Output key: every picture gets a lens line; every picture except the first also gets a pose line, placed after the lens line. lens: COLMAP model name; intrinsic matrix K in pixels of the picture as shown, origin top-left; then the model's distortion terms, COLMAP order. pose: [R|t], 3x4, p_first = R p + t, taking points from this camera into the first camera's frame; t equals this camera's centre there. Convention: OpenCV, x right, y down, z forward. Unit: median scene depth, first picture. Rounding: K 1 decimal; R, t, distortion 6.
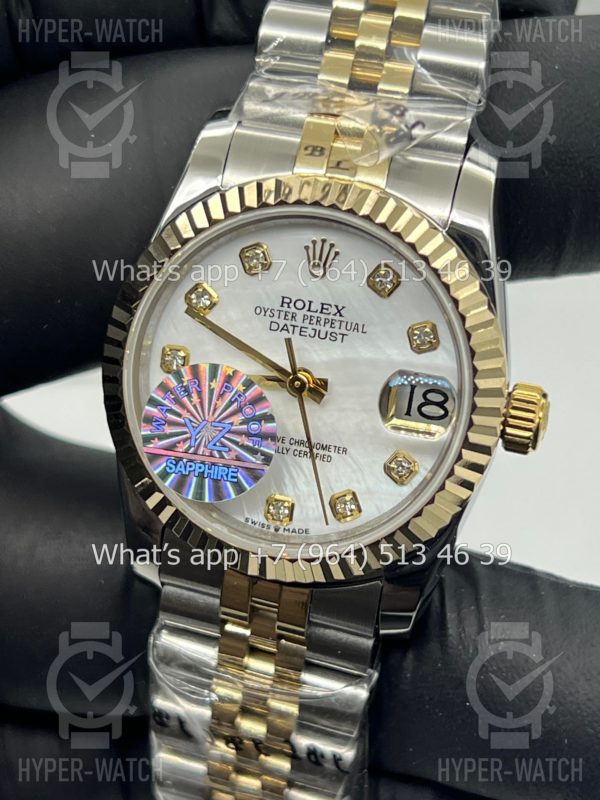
lens RADIAL K [[1808.5, 0, 300.0], [0, 1808.5, 400.0], [0, 0, 1]] dist [0.066901, -0.123476]
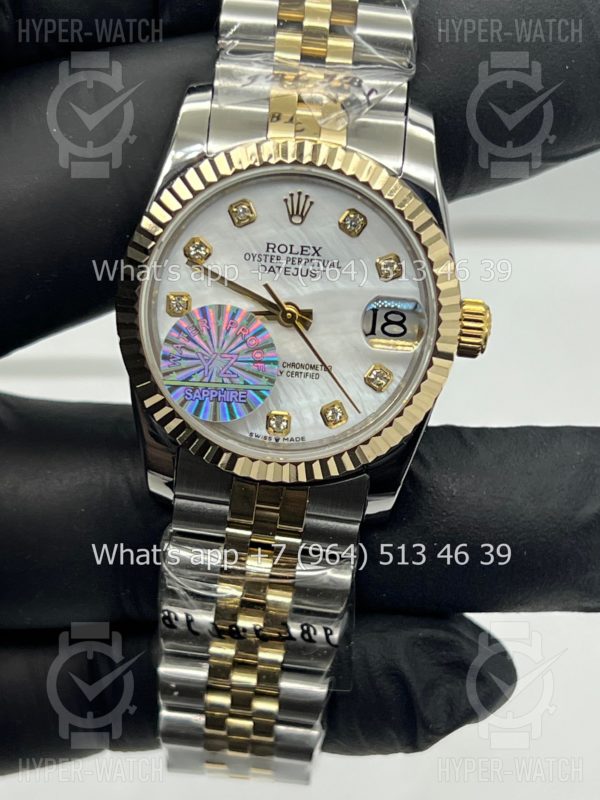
lens RADIAL K [[1808.5, 0, 300.0], [0, 1808.5, 400.0], [0, 0, 1]] dist [0.066901, -0.123476]
pose [[0.982270, -0.093307, 0.162600, -0.191044], [0.088302, 0.995378, 0.037756, 0.002114], [-0.165372, -0.022728, 0.985969, -0.173705]]
